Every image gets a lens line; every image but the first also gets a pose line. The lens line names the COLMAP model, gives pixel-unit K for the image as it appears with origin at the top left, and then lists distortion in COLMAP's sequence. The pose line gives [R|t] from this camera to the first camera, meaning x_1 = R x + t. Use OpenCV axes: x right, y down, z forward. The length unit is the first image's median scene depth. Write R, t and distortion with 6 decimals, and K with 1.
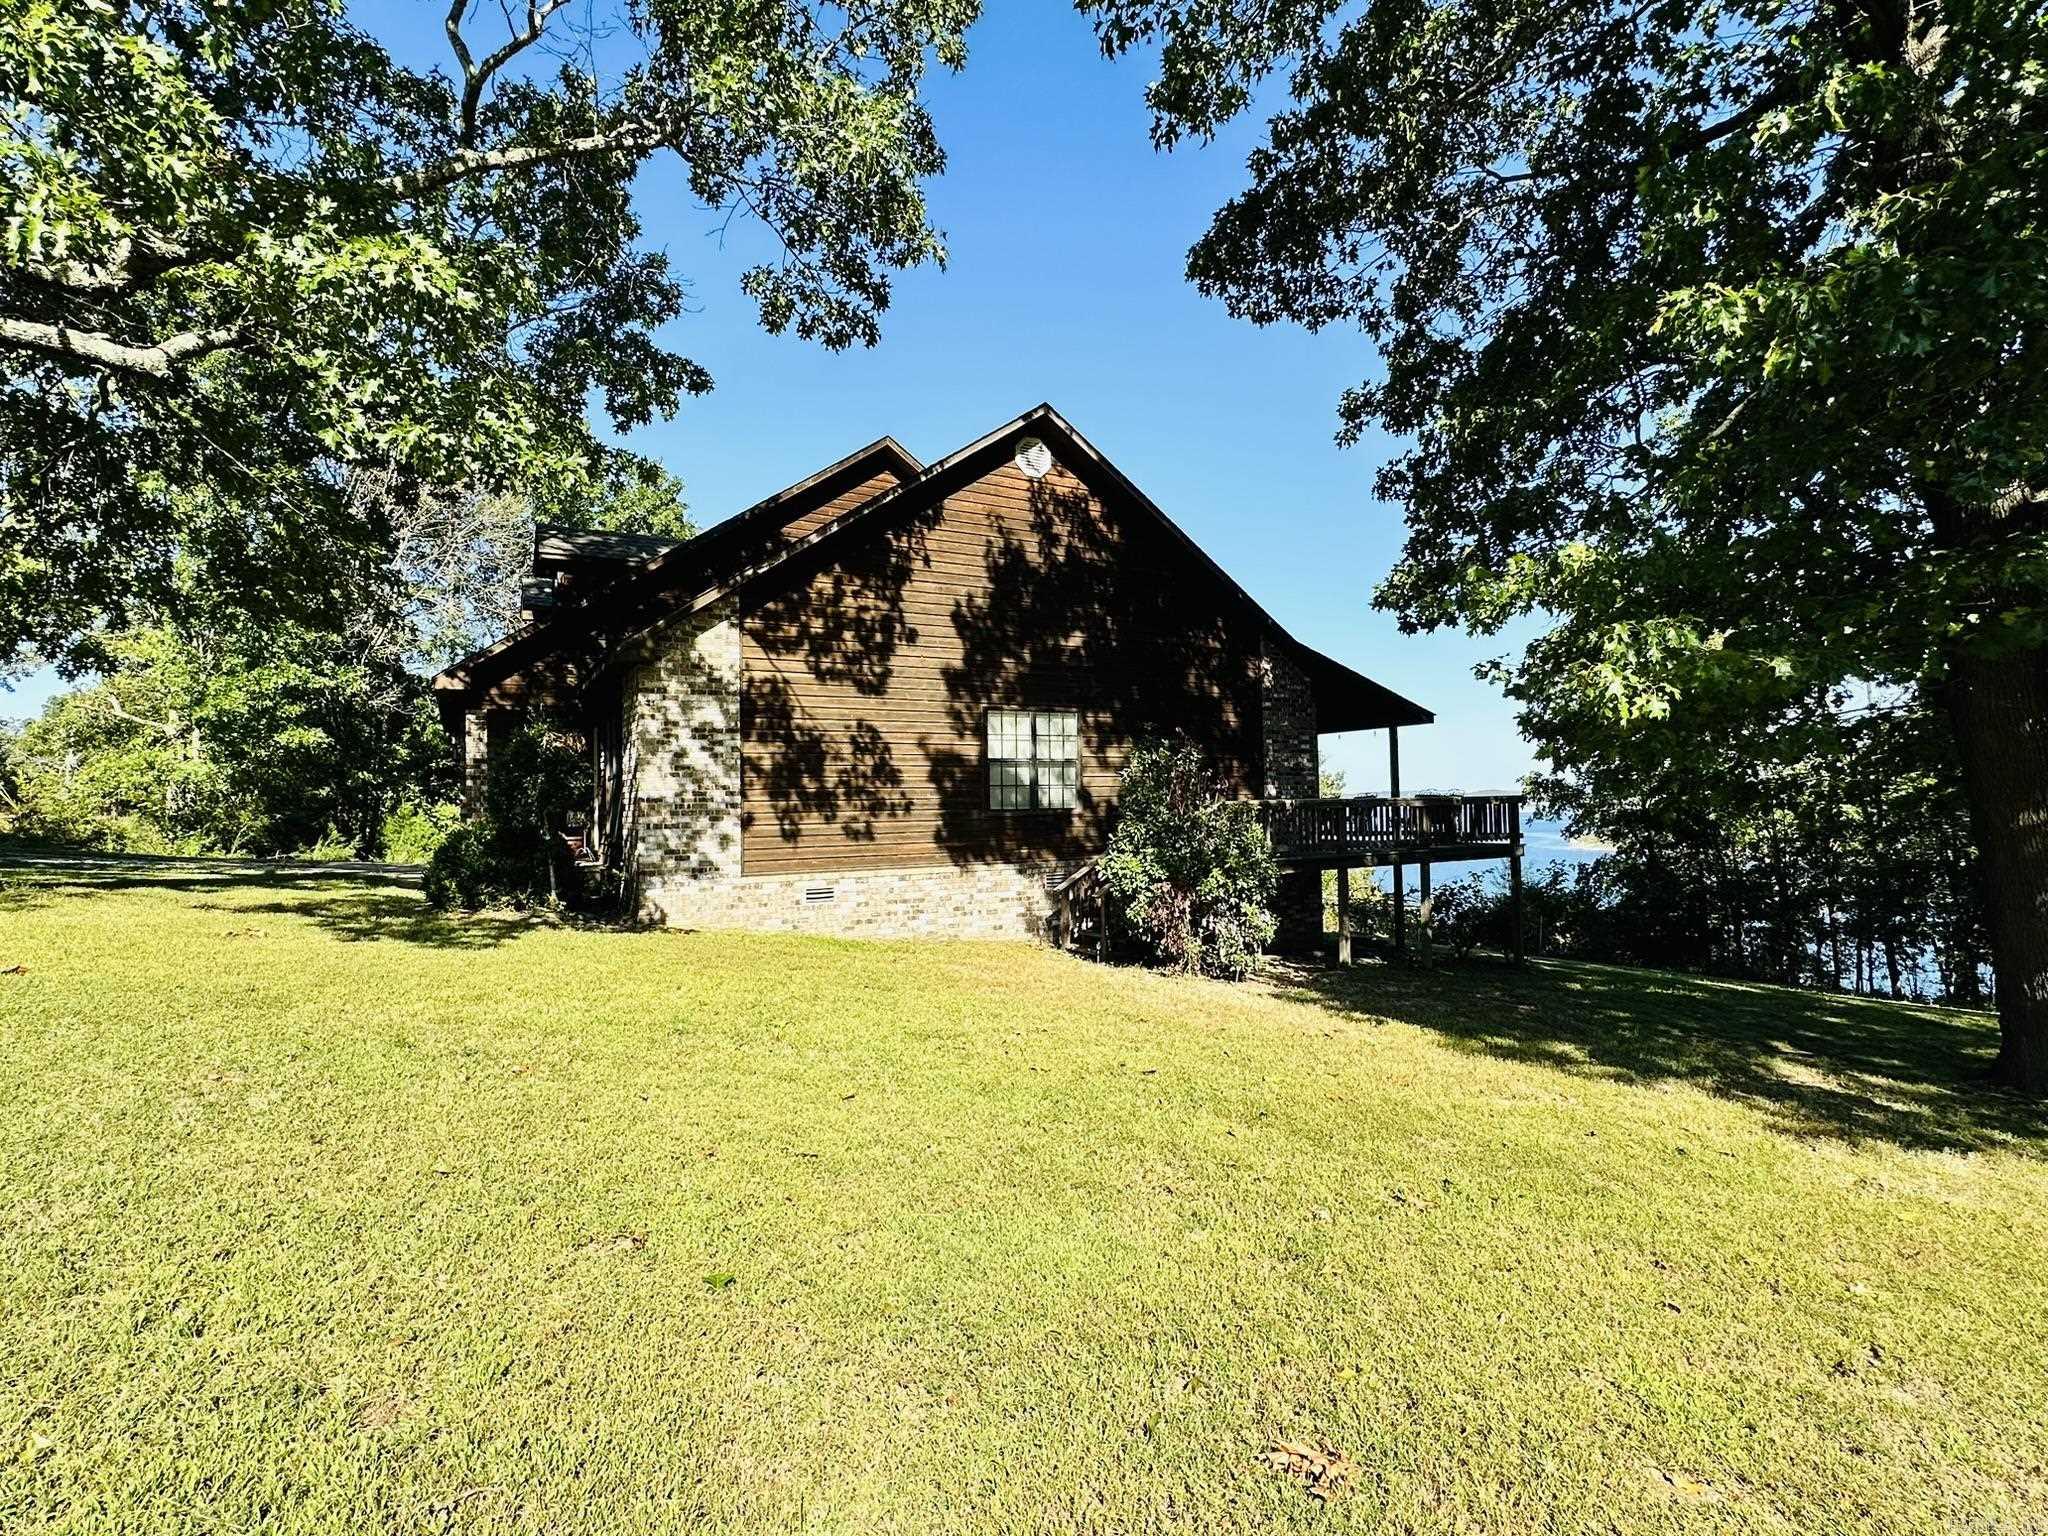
lens RADIAL K [[1040.8, 0, 1024.6], [0, 1040.8, 764.6], [0, 0, 1]] dist [-0.007122, 0.001926]
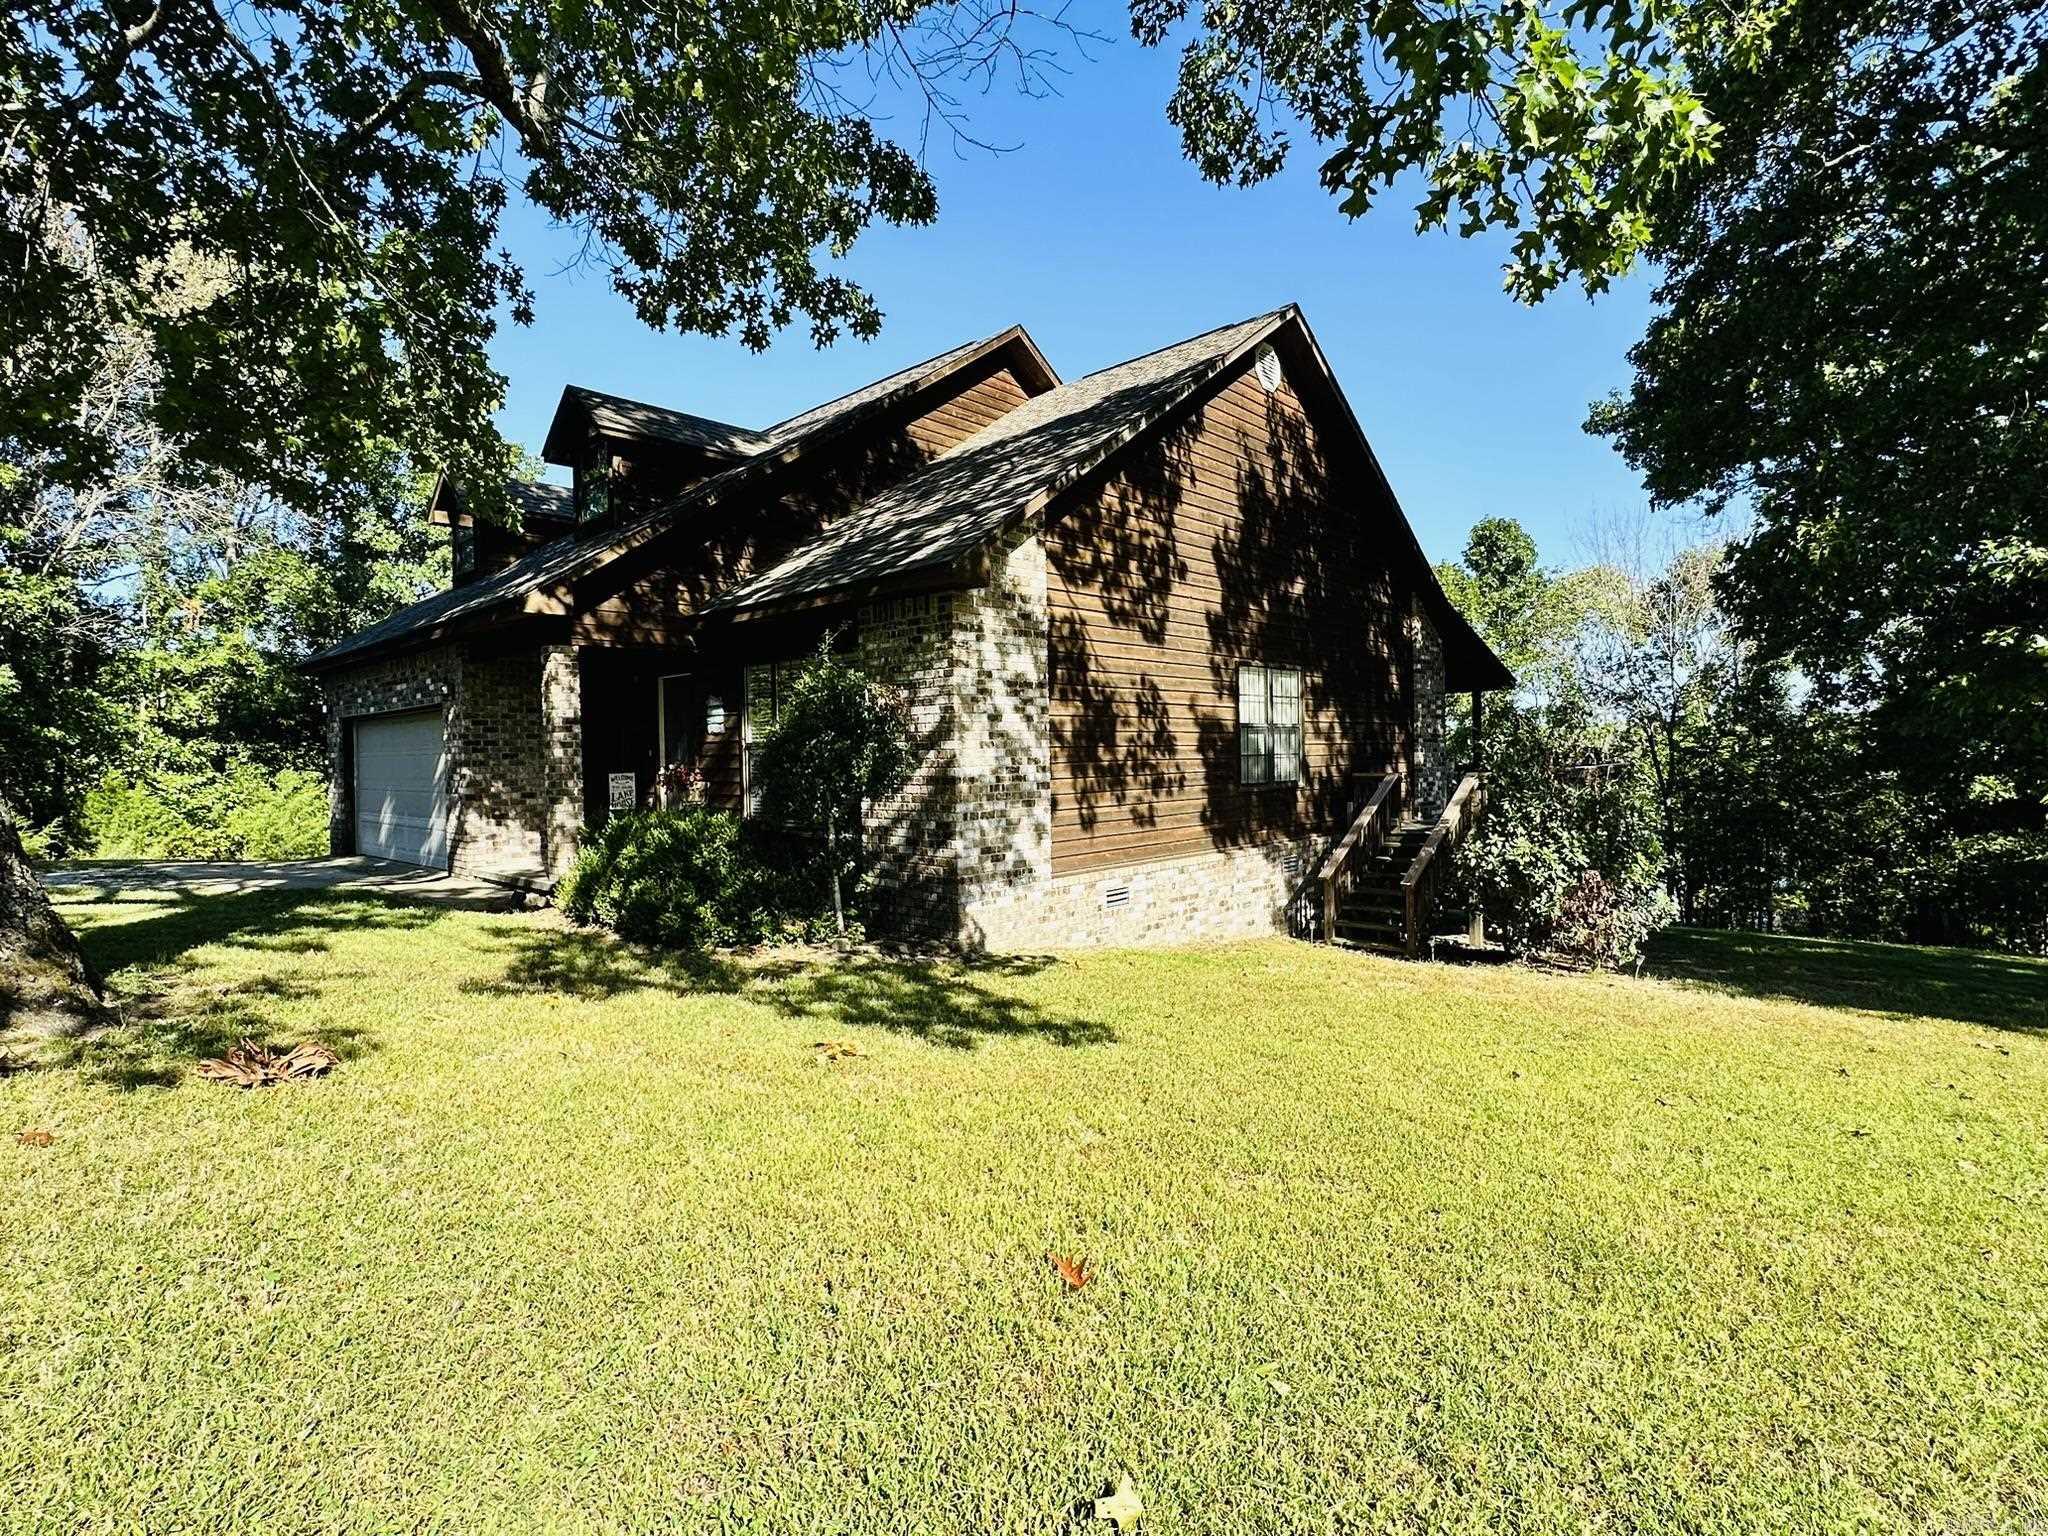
lens RADIAL K [[1040.8, 0, 1022.2], [0, 1040.8, 770.2], [0, 0, 1]] dist [-0.007122, 0.001926]
pose [[0.950166, -0.005042, 0.311705, -0.489123], [-0.009370, 0.998956, 0.044719, -0.004605], [-0.311605, -0.045412, 0.949126, 0.269846]]
